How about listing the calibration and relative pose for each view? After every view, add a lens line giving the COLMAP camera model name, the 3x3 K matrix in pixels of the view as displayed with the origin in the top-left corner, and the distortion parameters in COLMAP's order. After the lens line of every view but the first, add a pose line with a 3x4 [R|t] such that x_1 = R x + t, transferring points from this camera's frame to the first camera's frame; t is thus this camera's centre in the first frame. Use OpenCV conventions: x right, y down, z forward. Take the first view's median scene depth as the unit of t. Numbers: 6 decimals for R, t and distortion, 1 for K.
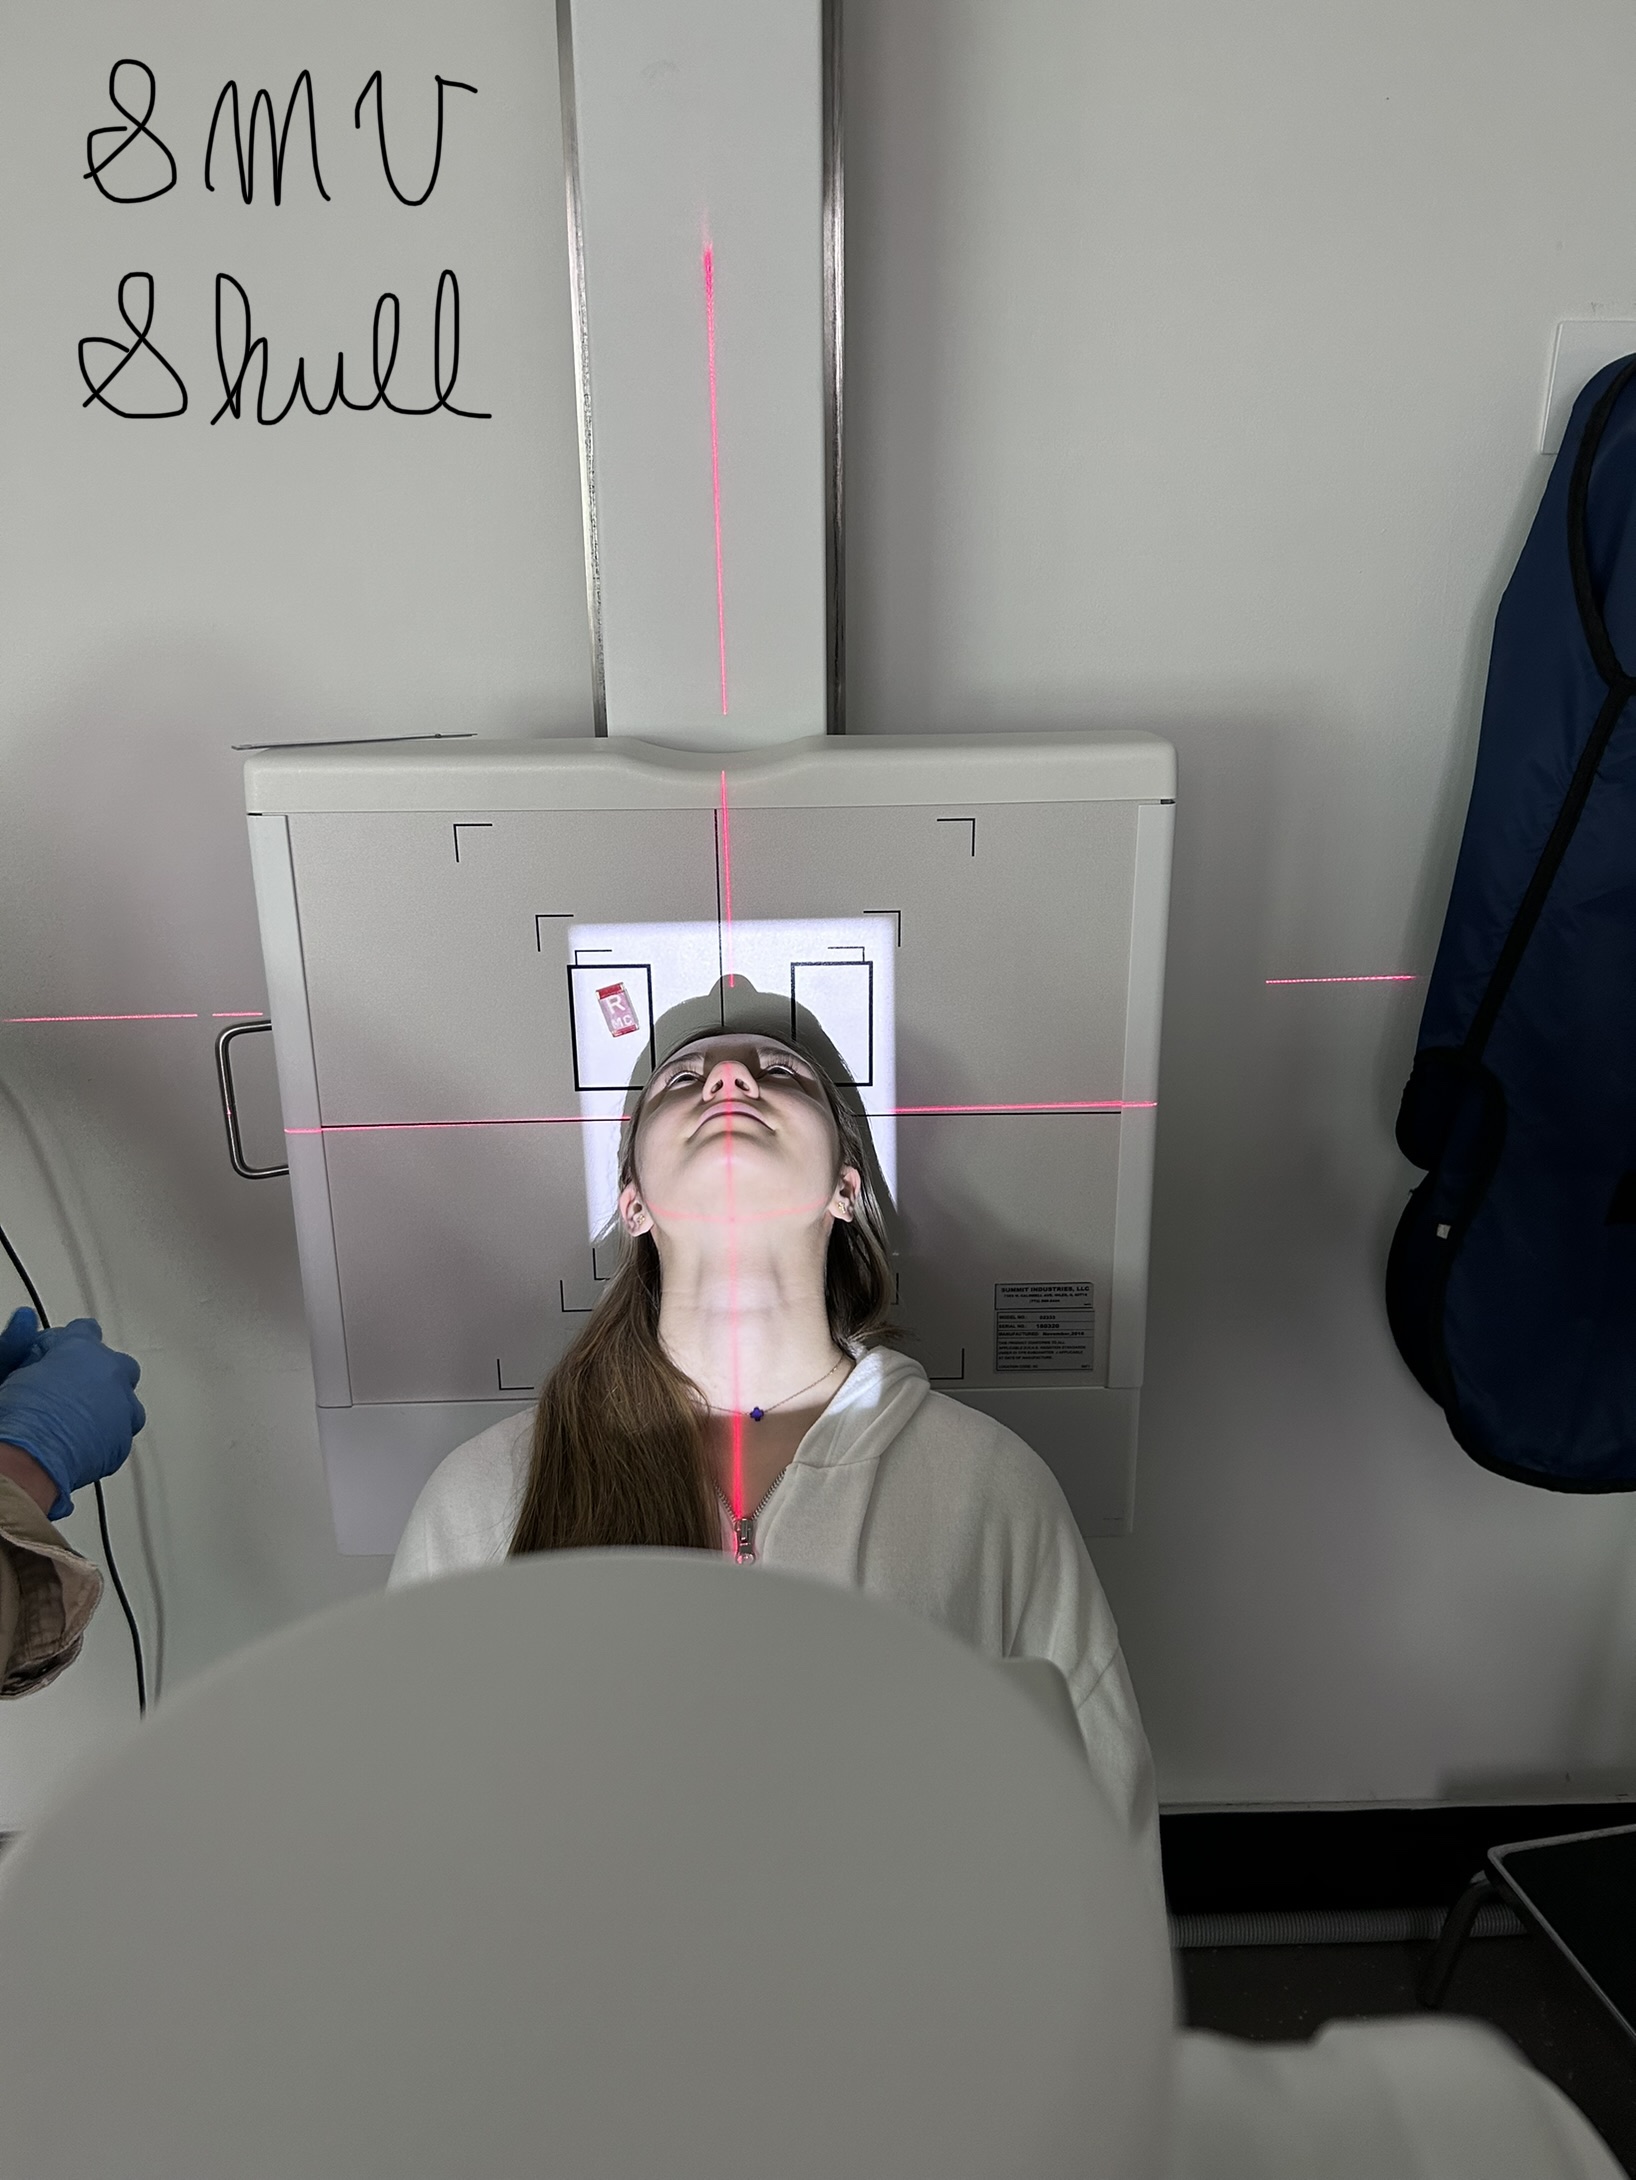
lens RADIAL K [[1710.6, 0, 782.2], [0, 1710.6, 1109.0], [0, 0, 1]] dist [0.029091, -0.035512]
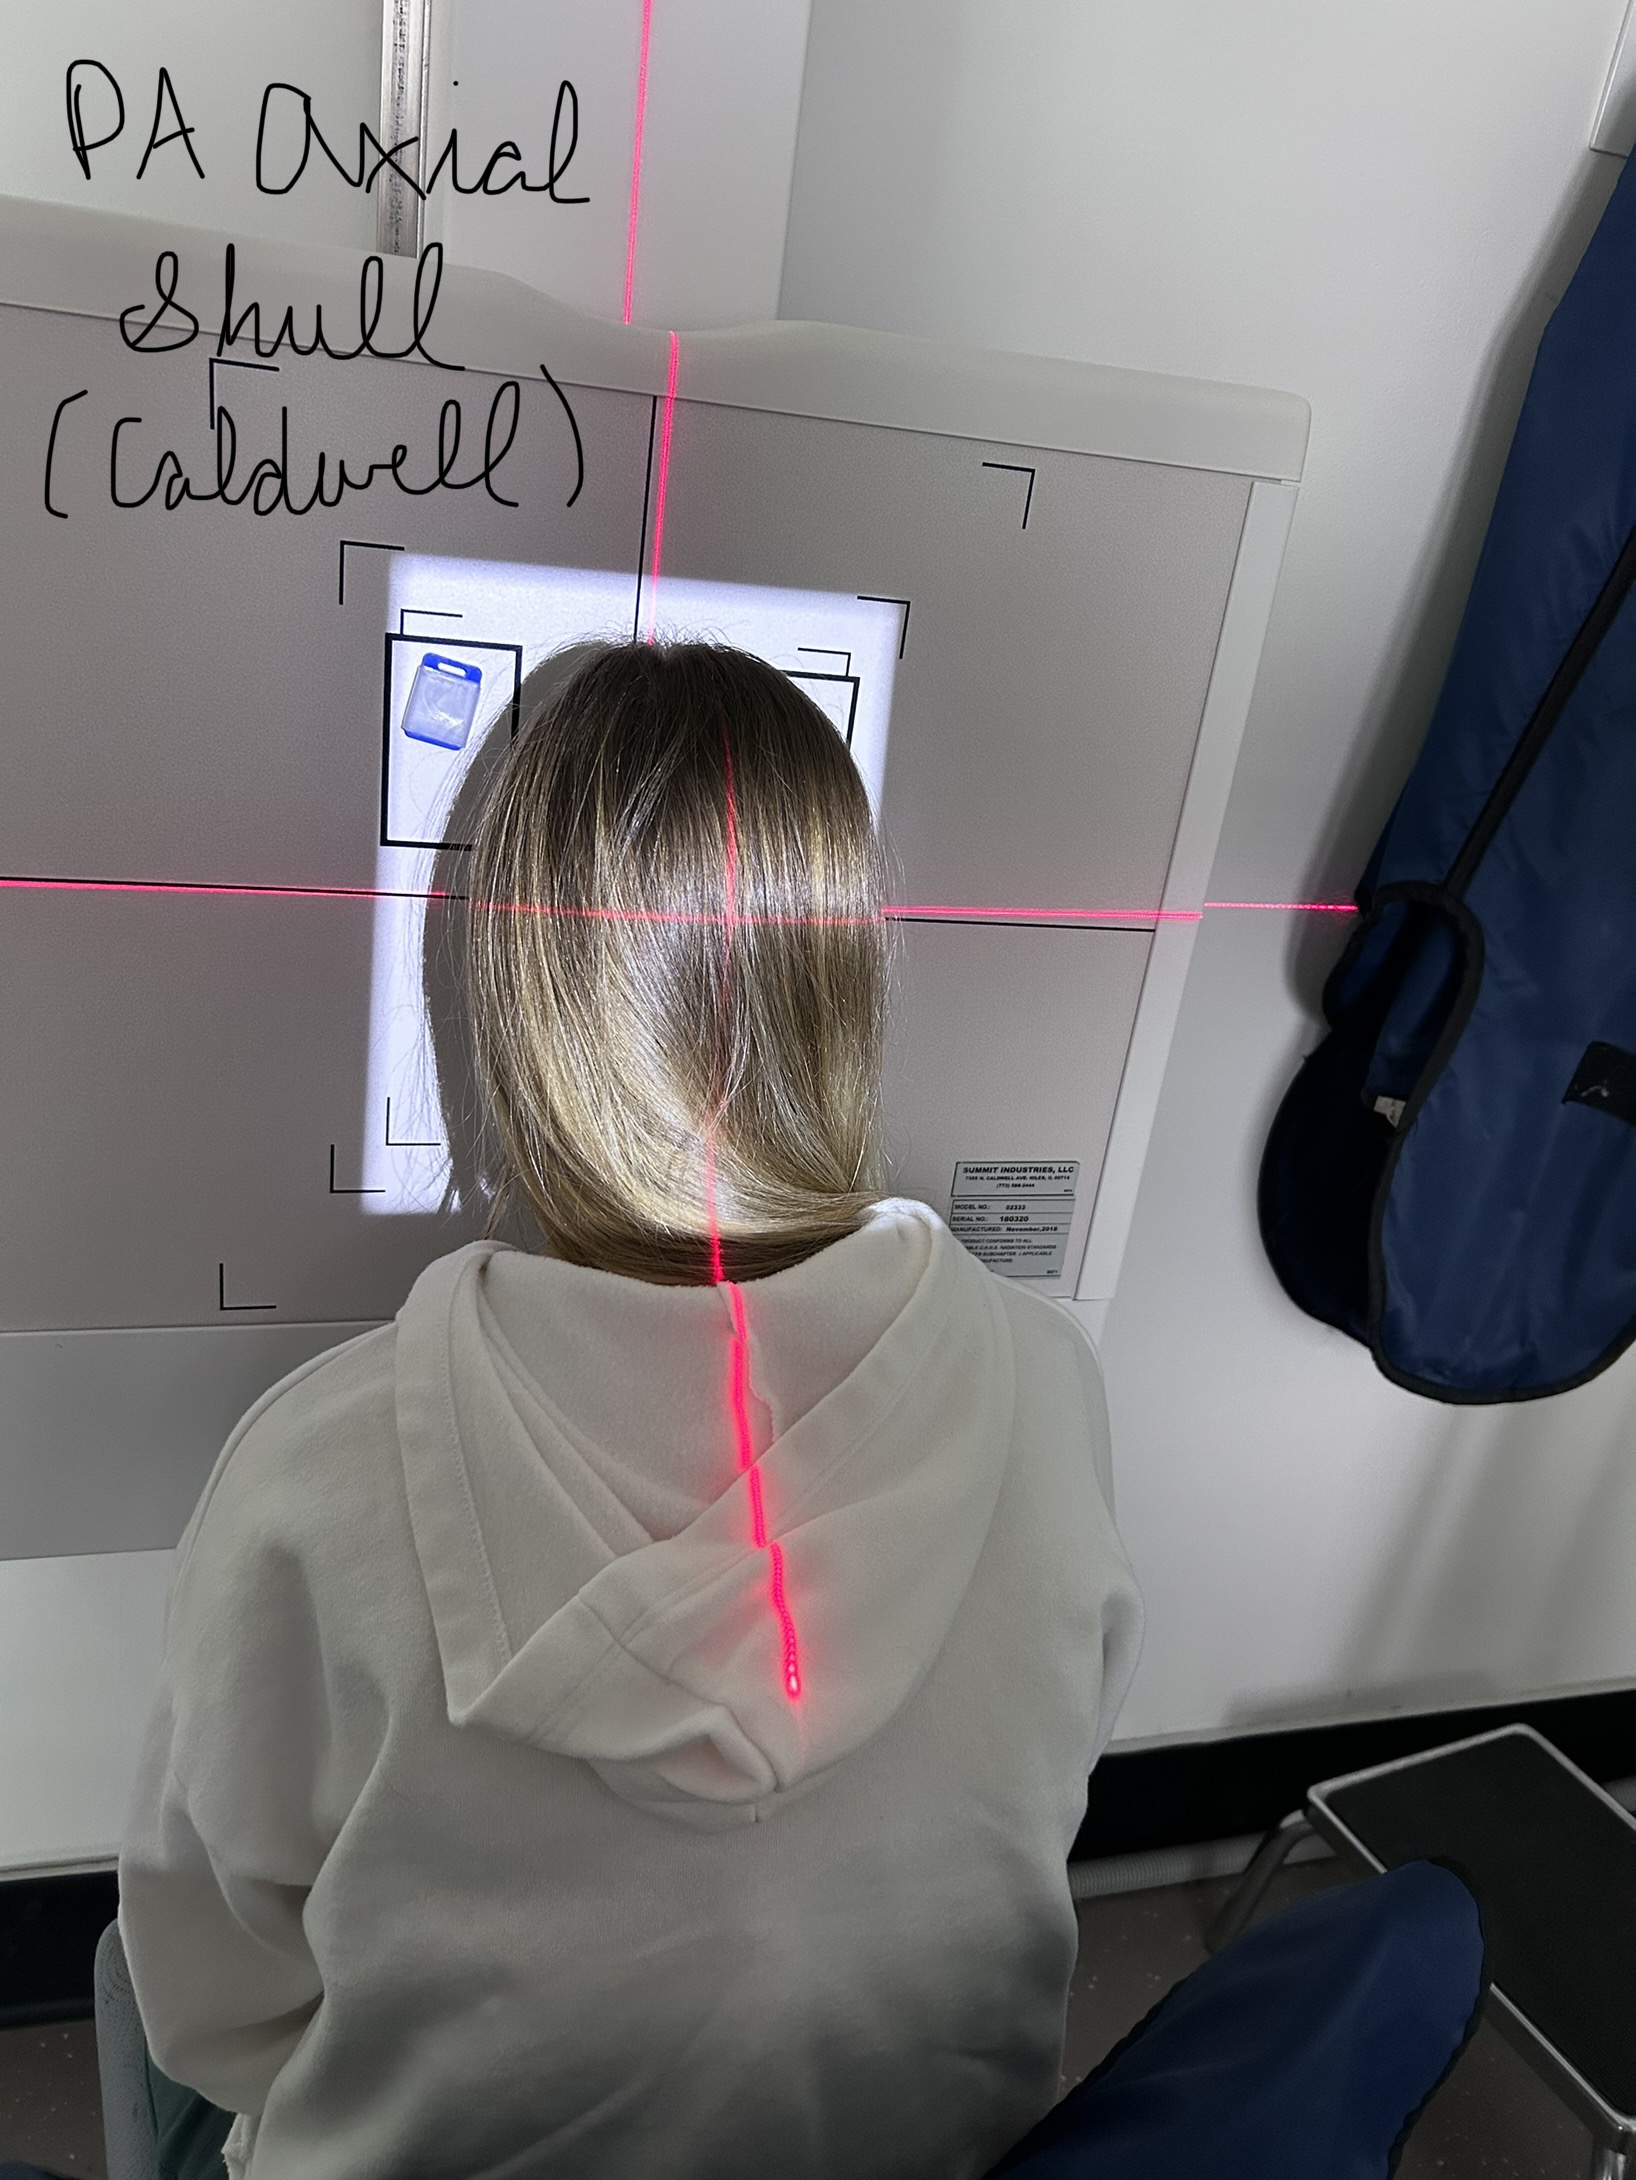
lens RADIAL K [[1710.6, 0, 833.6], [0, 1710.6, 1132.8], [0, 0, 1]] dist [0.029091, -0.035512]
pose [[0.953555, 0.020730, 0.300506, -0.141884], [-0.046683, 0.995746, 0.079444, 0.034839], [-0.297581, -0.089783, 0.950465, 0.325522]]
